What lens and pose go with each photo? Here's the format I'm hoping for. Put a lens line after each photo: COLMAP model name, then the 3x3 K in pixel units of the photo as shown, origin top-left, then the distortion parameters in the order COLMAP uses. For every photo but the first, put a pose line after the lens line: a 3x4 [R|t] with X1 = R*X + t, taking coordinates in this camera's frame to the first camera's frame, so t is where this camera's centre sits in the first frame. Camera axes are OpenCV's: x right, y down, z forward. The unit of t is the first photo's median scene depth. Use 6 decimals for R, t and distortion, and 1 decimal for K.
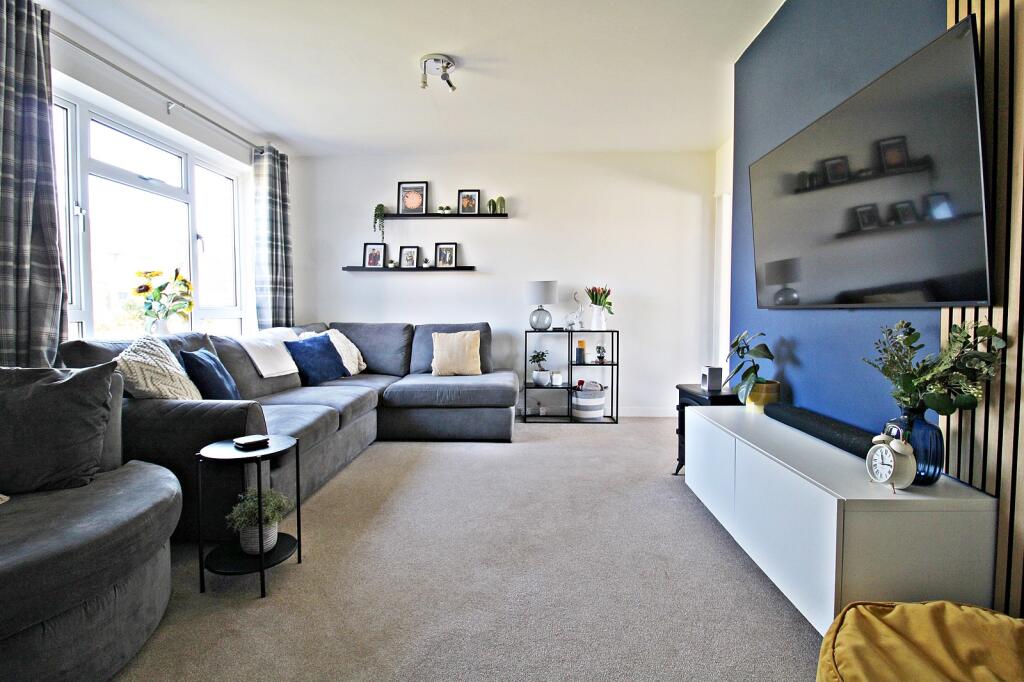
lens RADIAL K [[481.2, 0, 514.5], [0, 481.2, 309.8], [0, 0, 1]] dist [0.002198, -0.012889]
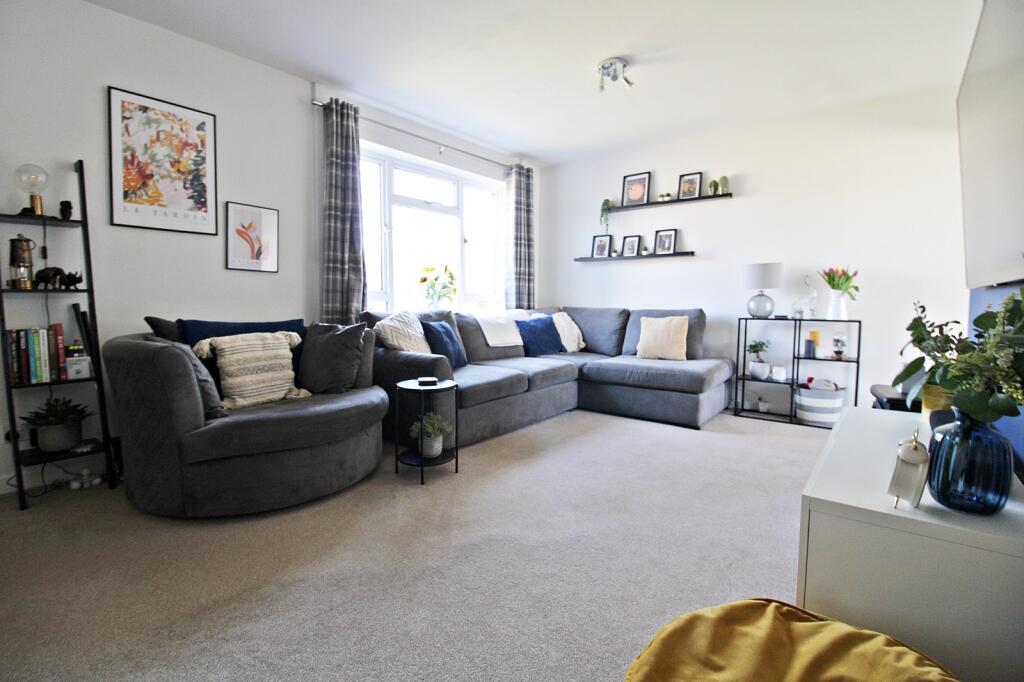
lens RADIAL K [[481.2, 0, 514.5], [0, 481.2, 309.8], [0, 0, 1]] dist [0.002198, -0.012889]
pose [[0.804820, 0.016441, -0.593292, 0.229691], [-0.005131, 0.999772, 0.020745, 0.011308], [0.593497, -0.013652, 0.804720, -0.007183]]
